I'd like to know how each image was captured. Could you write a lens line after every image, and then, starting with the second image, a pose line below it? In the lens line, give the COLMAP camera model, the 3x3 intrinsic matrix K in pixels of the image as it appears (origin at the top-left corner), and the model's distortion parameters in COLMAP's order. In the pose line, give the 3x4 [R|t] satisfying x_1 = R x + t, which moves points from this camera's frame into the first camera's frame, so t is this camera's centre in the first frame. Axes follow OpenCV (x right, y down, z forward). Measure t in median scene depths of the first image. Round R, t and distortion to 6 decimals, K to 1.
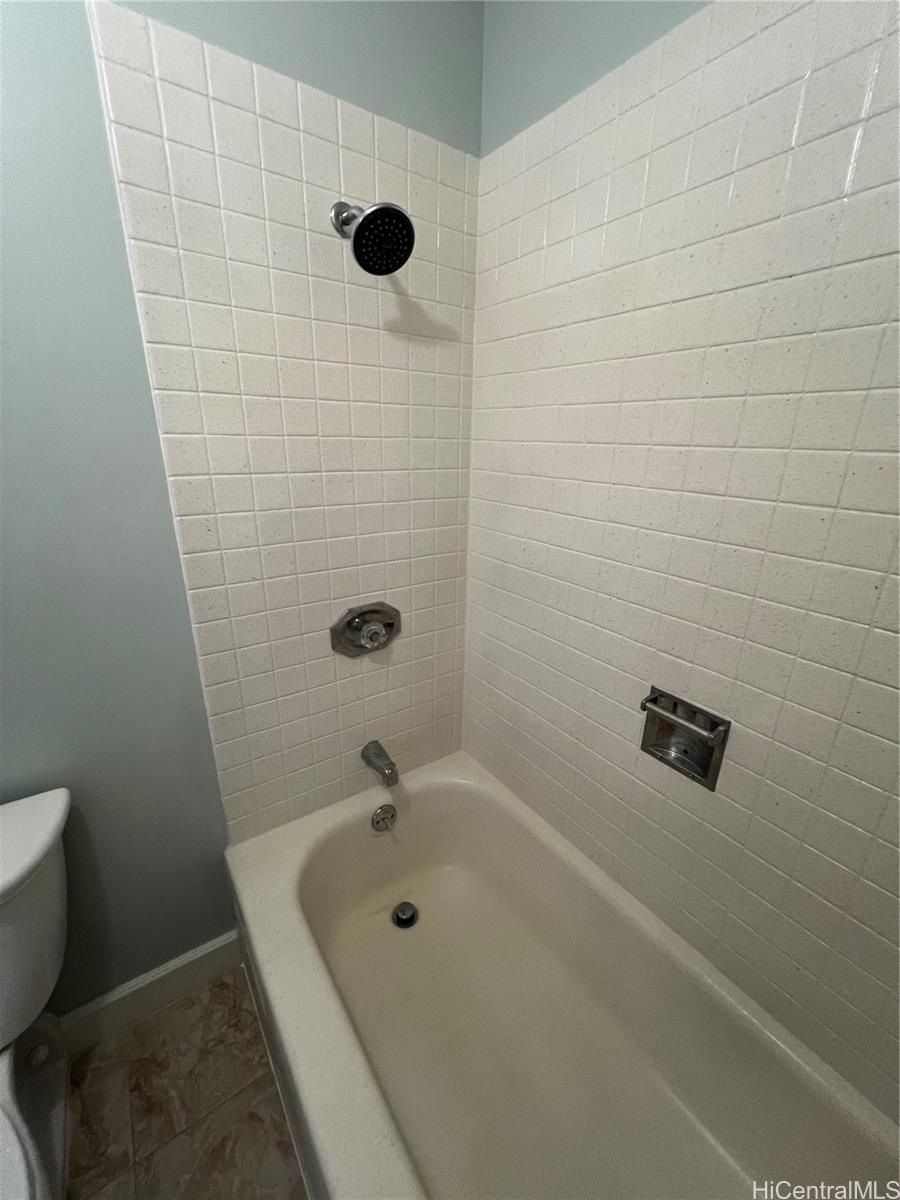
lens RADIAL K [[479.1, 0, 449.1], [0, 479.1, 600.7], [0, 0, 1]] dist [-0.003665, 0.000975]
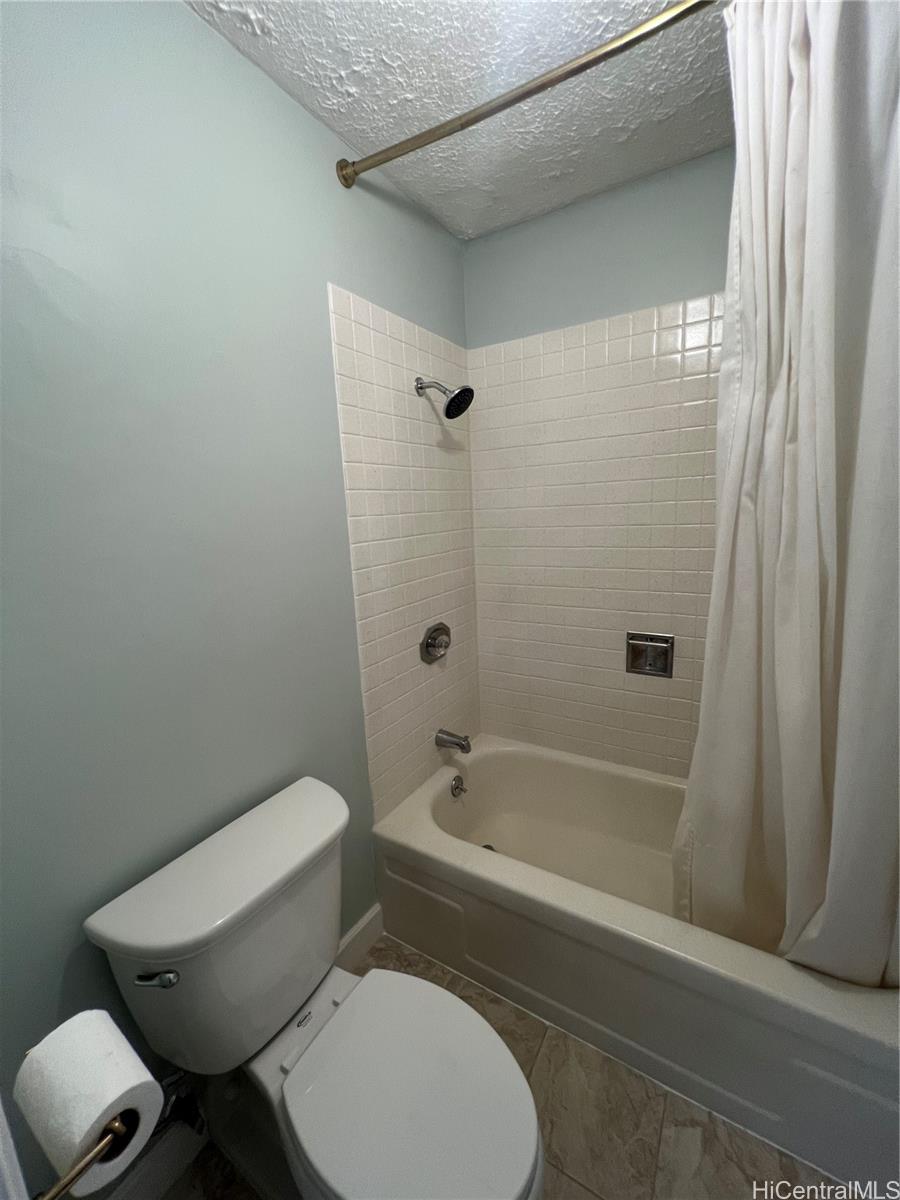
lens RADIAL K [[479.1, 0, 450.9], [0, 479.1, 600.1], [0, 0, 1]] dist [-0.003665, 0.000975]
pose [[0.917611, -0.136649, 0.373252, -0.711445], [0.187575, 0.976778, -0.103536, 0.101565], [-0.350436, 0.165019, 0.921934, -0.378890]]
